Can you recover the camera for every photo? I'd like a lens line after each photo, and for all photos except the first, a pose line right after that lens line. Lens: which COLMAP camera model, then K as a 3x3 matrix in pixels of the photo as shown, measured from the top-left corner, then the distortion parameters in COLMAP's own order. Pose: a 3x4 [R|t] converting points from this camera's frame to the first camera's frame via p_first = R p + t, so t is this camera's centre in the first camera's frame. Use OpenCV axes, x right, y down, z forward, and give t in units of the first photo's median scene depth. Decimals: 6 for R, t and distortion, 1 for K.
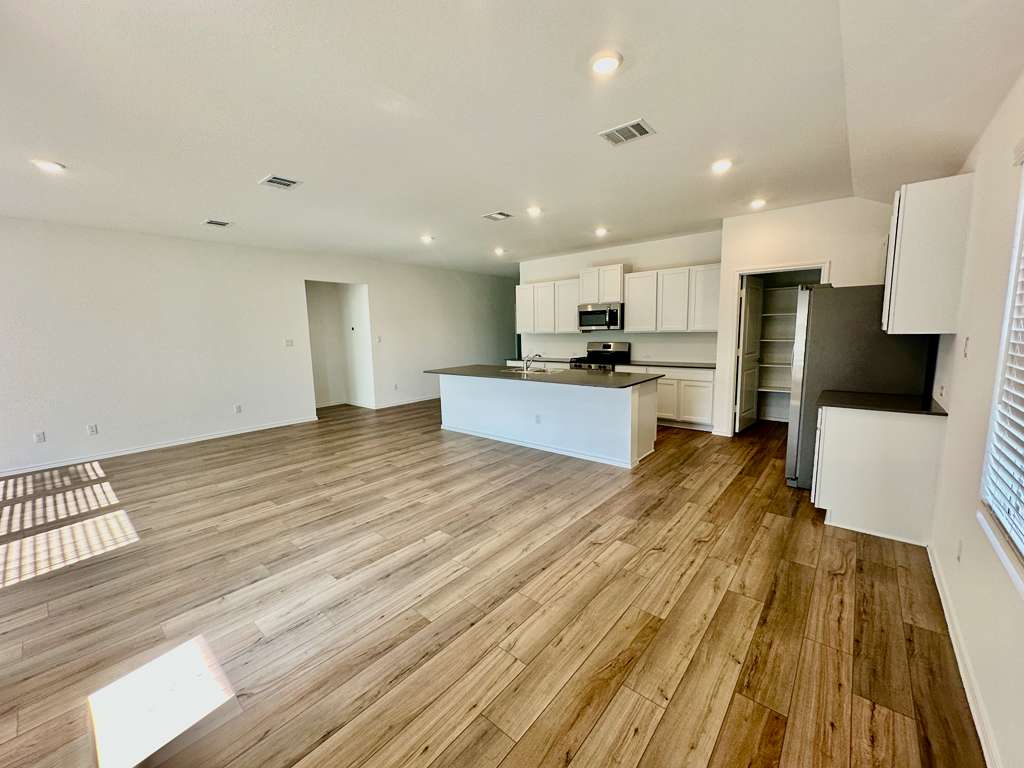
lens RADIAL K [[402.9, 0, 507.0], [0, 402.9, 380.4], [0, 0, 1]] dist [0.002062, 0.000246]
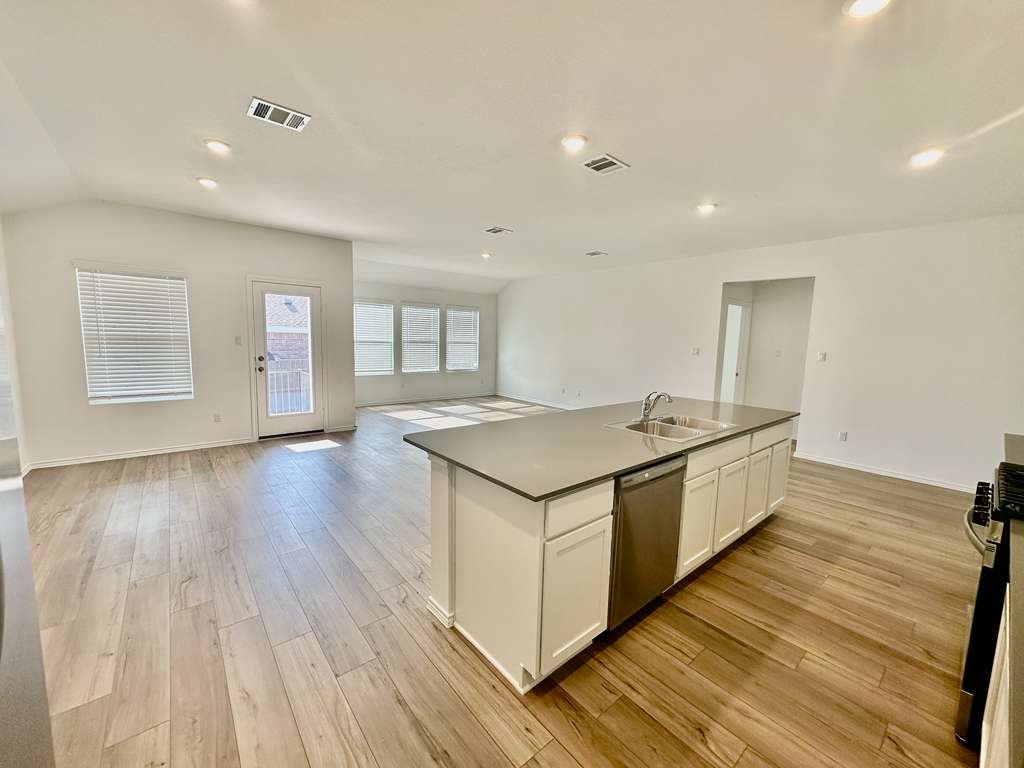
lens RADIAL K [[402.9, 0, 511.7], [0, 402.9, 386.4], [0, 0, 1]] dist [0.002062, 0.000246]
pose [[-0.151669, 0.138605, -0.978665, 1.021542], [-0.144952, 0.976296, 0.160733, -0.212836], [0.977745, 0.166237, -0.127982, 1.506879]]
